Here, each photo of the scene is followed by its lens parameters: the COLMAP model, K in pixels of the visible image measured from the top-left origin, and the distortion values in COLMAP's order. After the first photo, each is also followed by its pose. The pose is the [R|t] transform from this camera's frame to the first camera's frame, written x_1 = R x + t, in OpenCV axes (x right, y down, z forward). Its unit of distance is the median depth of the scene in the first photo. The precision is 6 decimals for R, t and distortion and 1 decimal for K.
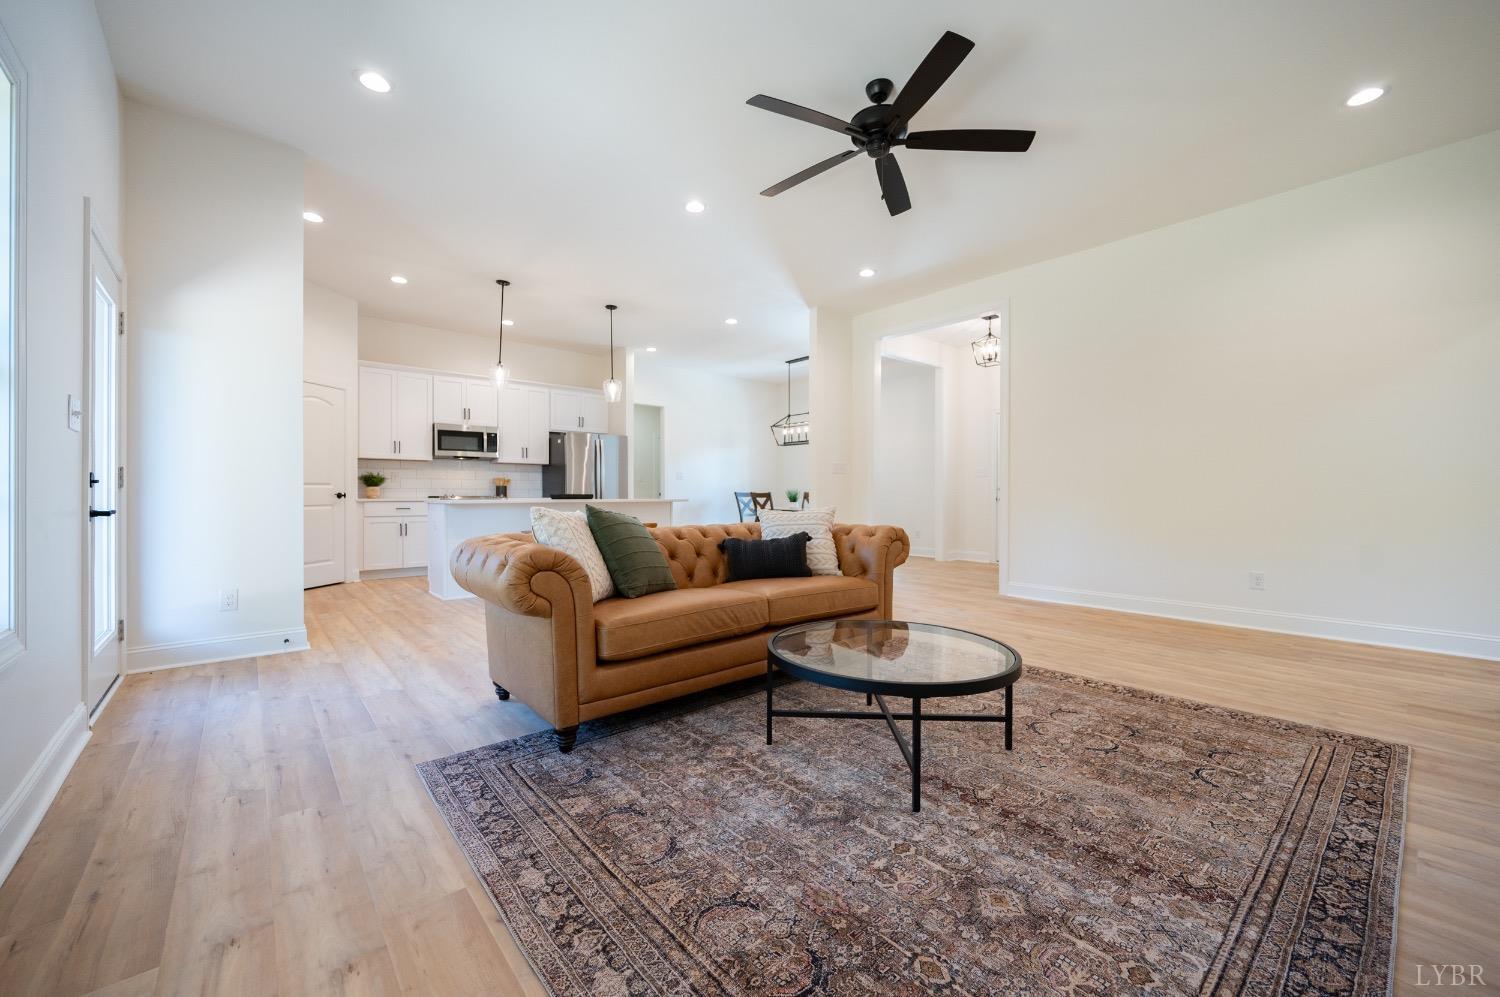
lens RADIAL K [[578.7, 0, 750.0], [0, 578.7, 498.5], [0, 0, 1]] dist [0.000225, 0.000427]
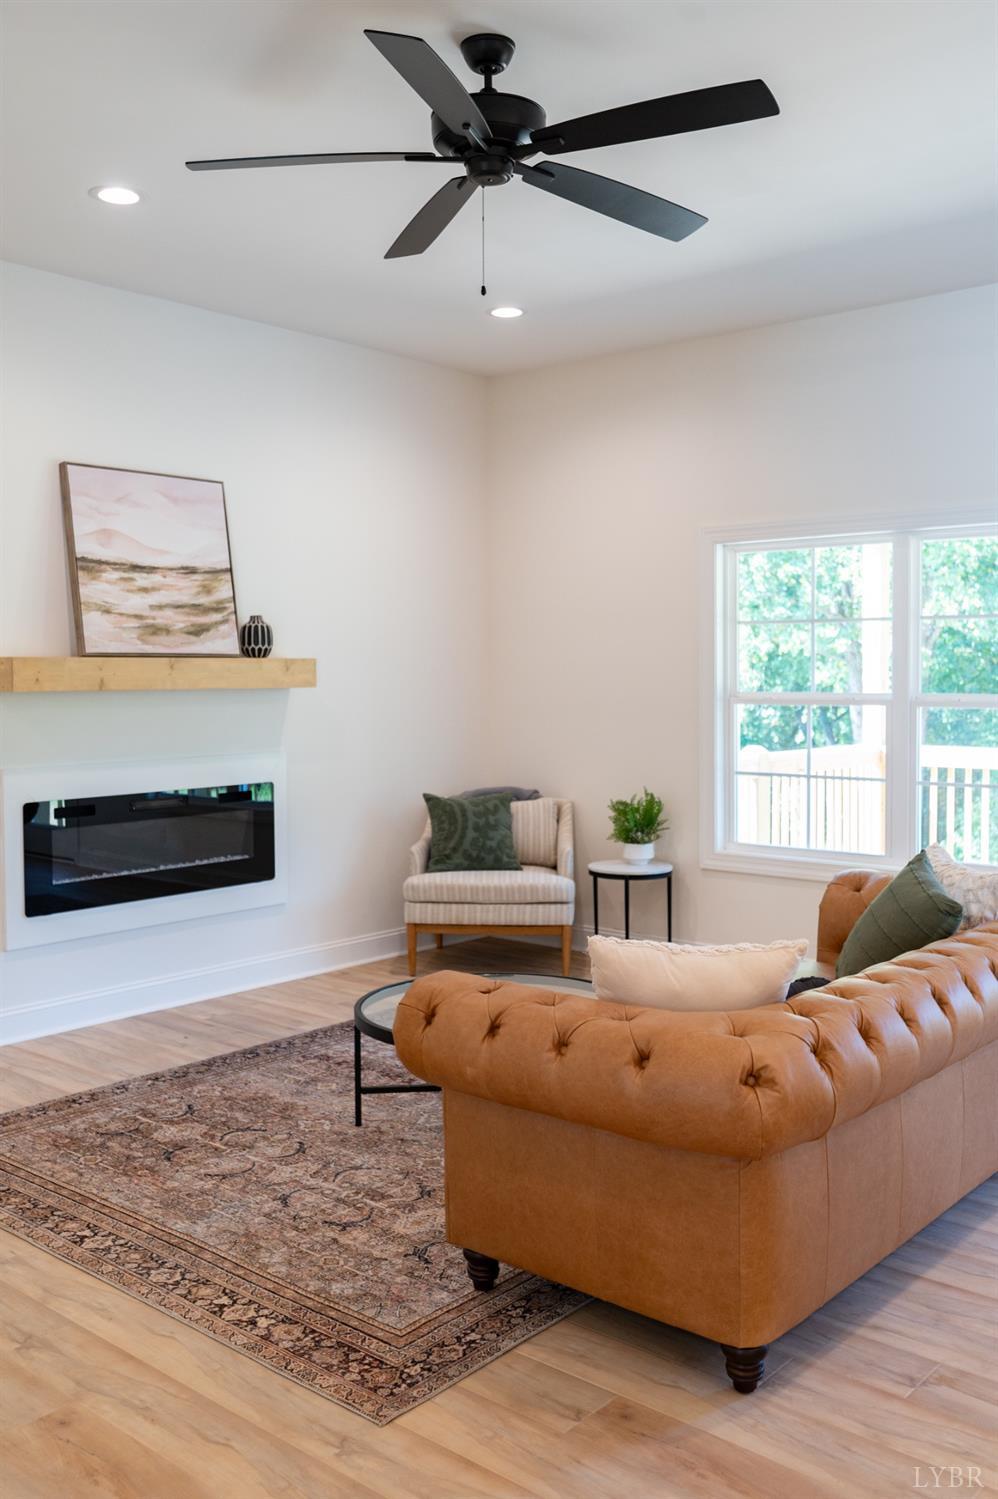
lens RADIAL K [[1375.4, 0, 527.3], [0, 1375.4, 710.8], [0, 0, 1]] dist [0.059614, -0.005415]
pose [[-0.985186, 0.004982, -0.171418, 0.542780], [-0.001872, 0.999206, 0.039800, -0.257108], [0.171480, 0.039531, -0.984394, 2.994773]]
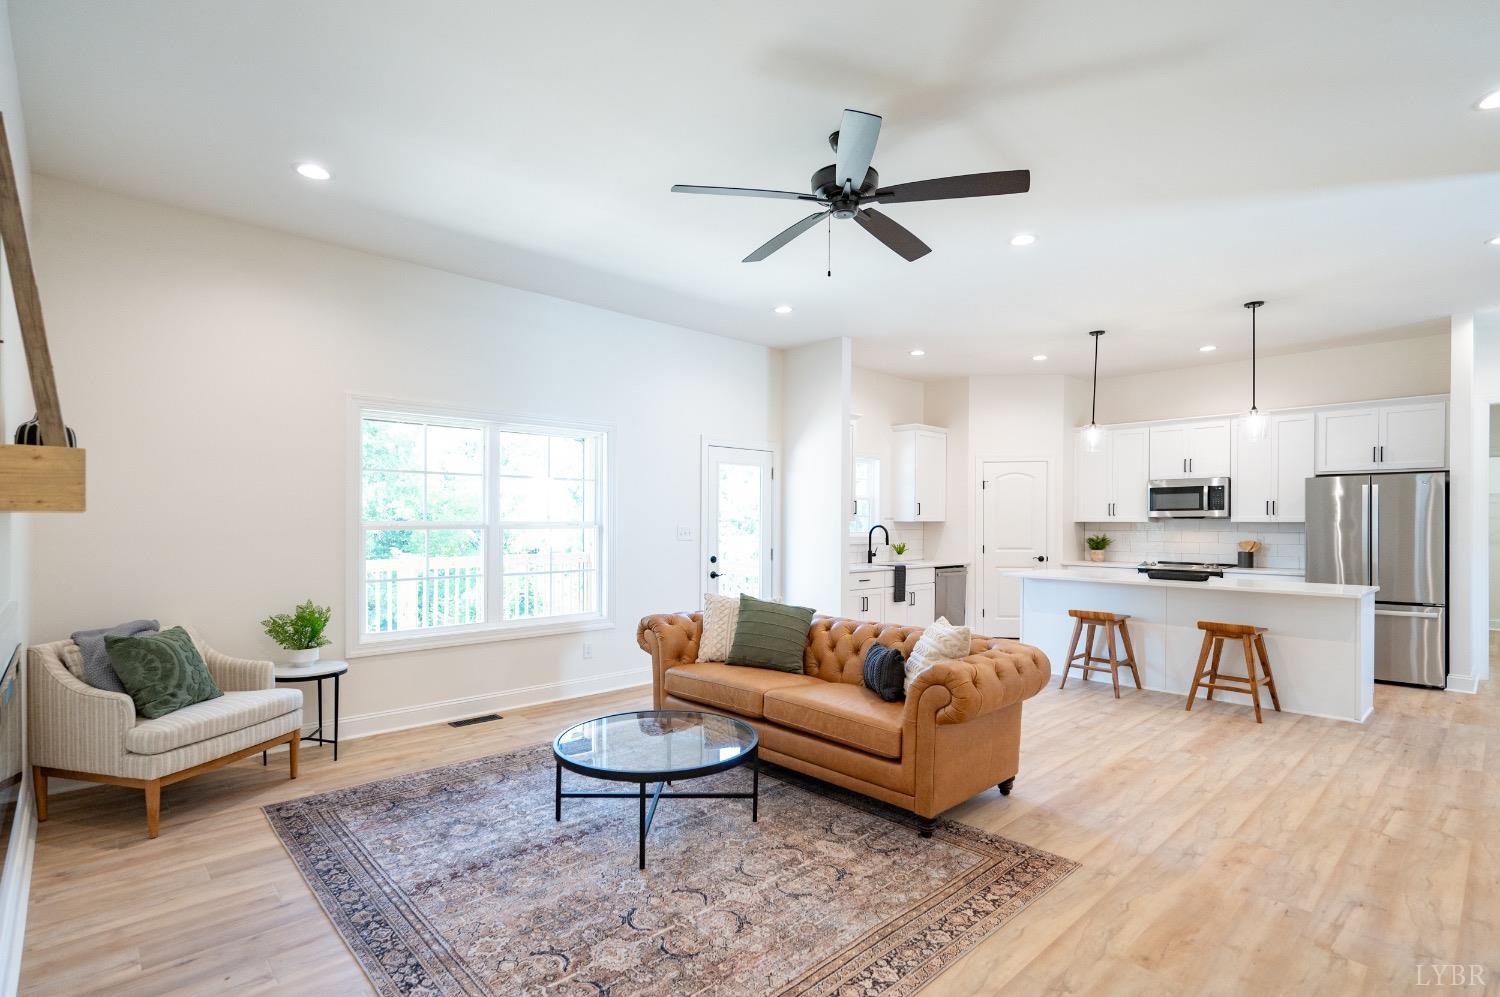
lens RADIAL K [[706.3, 0, 749.4], [0, 706.3, 521.5], [0, 0, 1]] dist [0.002924, -0.000402]
pose [[0.058421, -0.003724, -0.998285, 1.708073], [-0.012979, 0.999906, -0.004490, -0.184412], [0.998208, 0.013219, 0.058367, 1.097645]]
